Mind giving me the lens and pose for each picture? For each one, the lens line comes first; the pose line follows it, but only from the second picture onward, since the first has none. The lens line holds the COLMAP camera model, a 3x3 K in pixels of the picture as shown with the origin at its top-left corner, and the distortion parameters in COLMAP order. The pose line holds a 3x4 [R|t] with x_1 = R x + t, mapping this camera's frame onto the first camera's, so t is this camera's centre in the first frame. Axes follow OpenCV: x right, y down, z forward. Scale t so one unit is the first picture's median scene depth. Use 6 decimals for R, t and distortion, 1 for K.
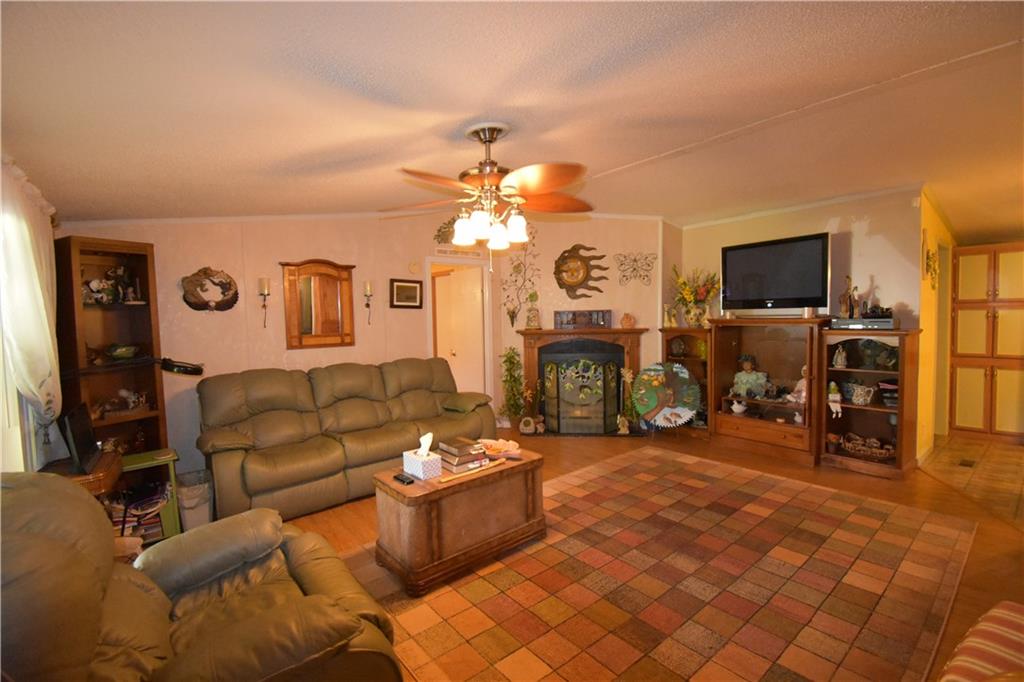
lens RADIAL K [[457.8, 0, 510.9], [0, 457.8, 341.9], [0, 0, 1]] dist [-0.001343, -0.001586]
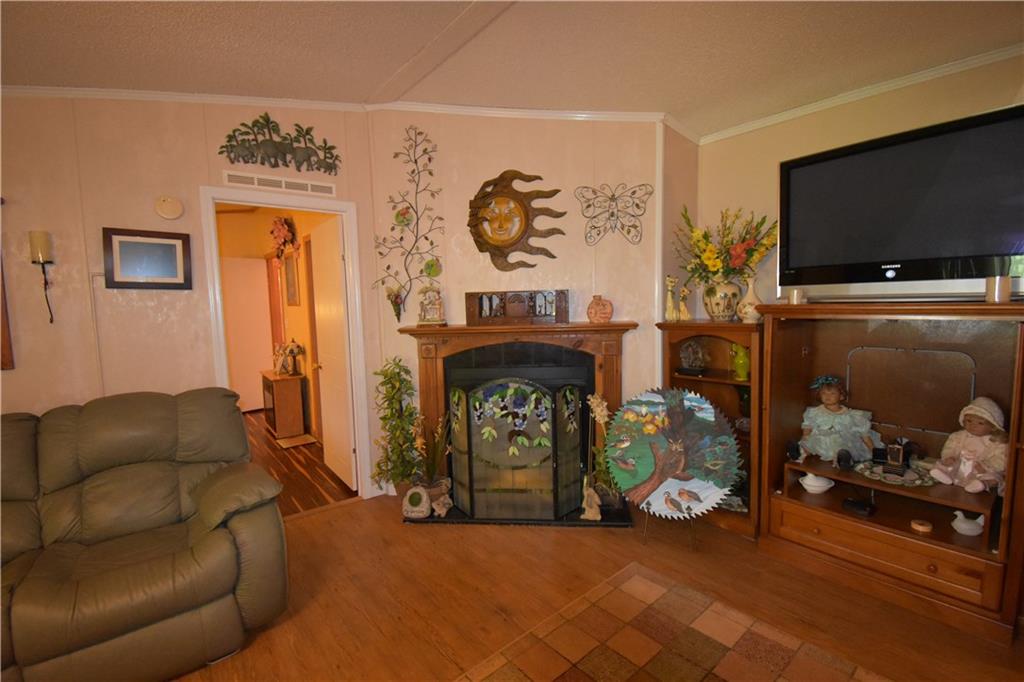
lens RADIAL K [[457.8, 0, 513.7], [0, 457.8, 340.0], [0, 0, 1]] dist [-0.001343, -0.001586]
pose [[0.999946, -0.009520, 0.004074, 0.154046], [0.009403, 0.999571, 0.027748, -0.025971], [-0.004336, -0.027708, 0.999607, 0.465399]]
